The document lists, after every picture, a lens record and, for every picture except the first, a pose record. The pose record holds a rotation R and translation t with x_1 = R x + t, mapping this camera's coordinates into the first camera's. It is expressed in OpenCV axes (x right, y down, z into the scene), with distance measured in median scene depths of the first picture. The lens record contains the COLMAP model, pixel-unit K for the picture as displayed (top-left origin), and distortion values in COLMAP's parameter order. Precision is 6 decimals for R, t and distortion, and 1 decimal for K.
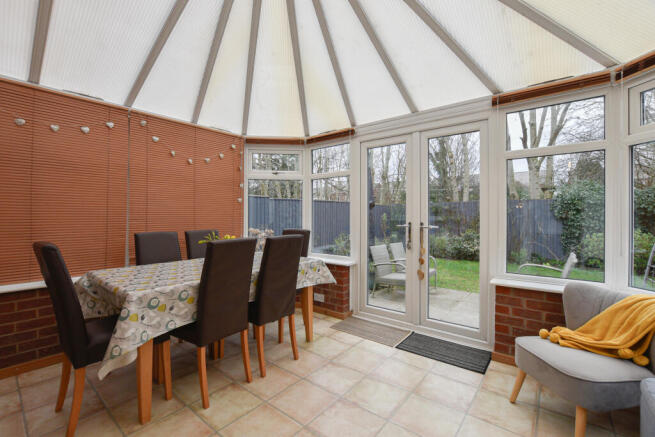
lens RADIAL K [[288.6, 0, 323.9], [0, 288.6, 217.4], [0, 0, 1]] dist [-0.026601, 0.000392]
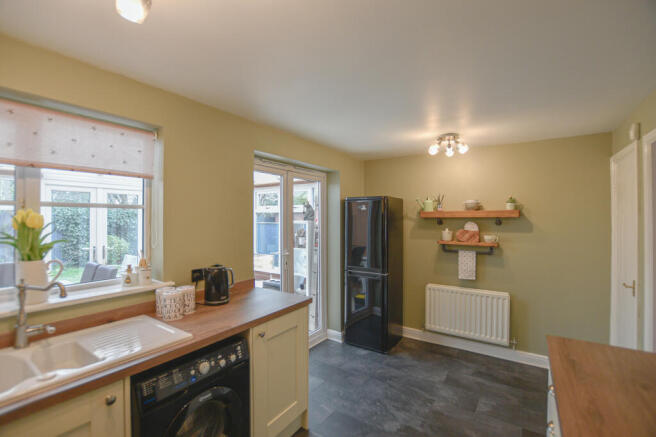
lens RADIAL K [[289.0, 0, 324.4], [0, 289.0, 217.4], [0, 0, 1]] dist [-0.026601, 0.000392]
pose [[-0.082245, 0.000691, 0.996612, -1.282137], [0.003803, 0.999993, -0.000380, -0.128415], [-0.996605, 0.003759, -0.082247, -0.087698]]
